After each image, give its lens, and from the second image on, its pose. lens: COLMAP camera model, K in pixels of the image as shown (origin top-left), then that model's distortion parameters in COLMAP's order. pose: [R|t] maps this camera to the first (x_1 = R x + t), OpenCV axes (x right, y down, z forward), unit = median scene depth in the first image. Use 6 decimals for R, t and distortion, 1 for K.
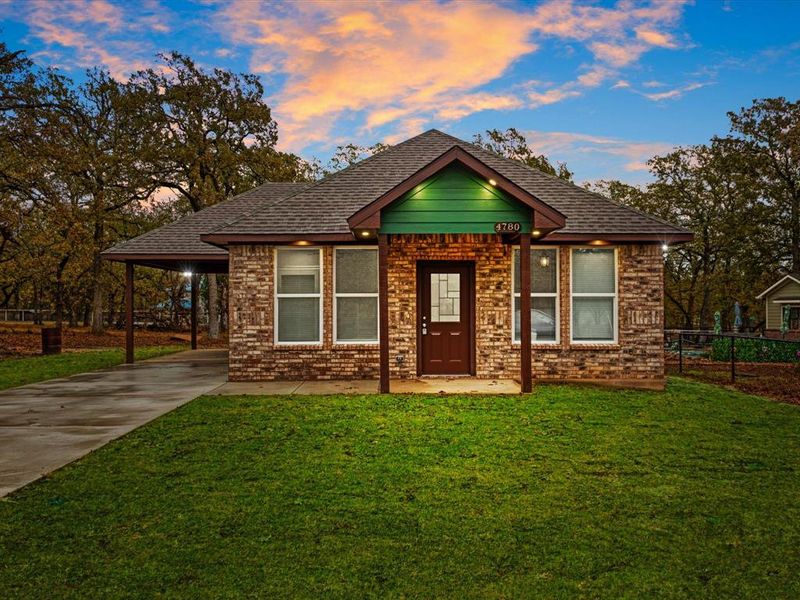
lens RADIAL K [[712.5, 0, 400.0], [0, 712.5, 300.0], [0, 0, 1]] dist [0.004644, 0.004095]
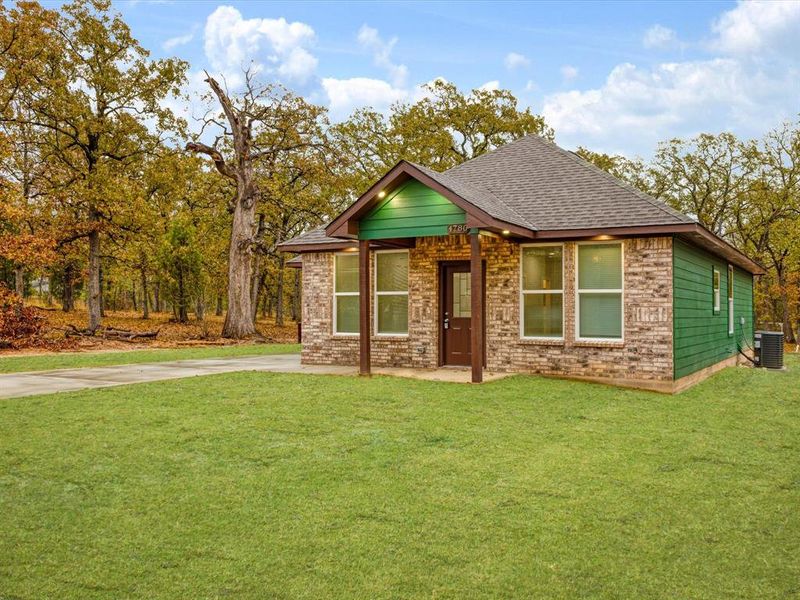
lens RADIAL K [[712.5, 0, 400.0], [0, 712.5, 300.0], [0, 0, 1]] dist [0.004644, 0.004095]
pose [[0.863734, -0.002221, -0.503943, 0.531674], [-0.001201, 0.999978, -0.006466, 0.011646], [0.503947, 0.006191, 0.863713, 0.017485]]
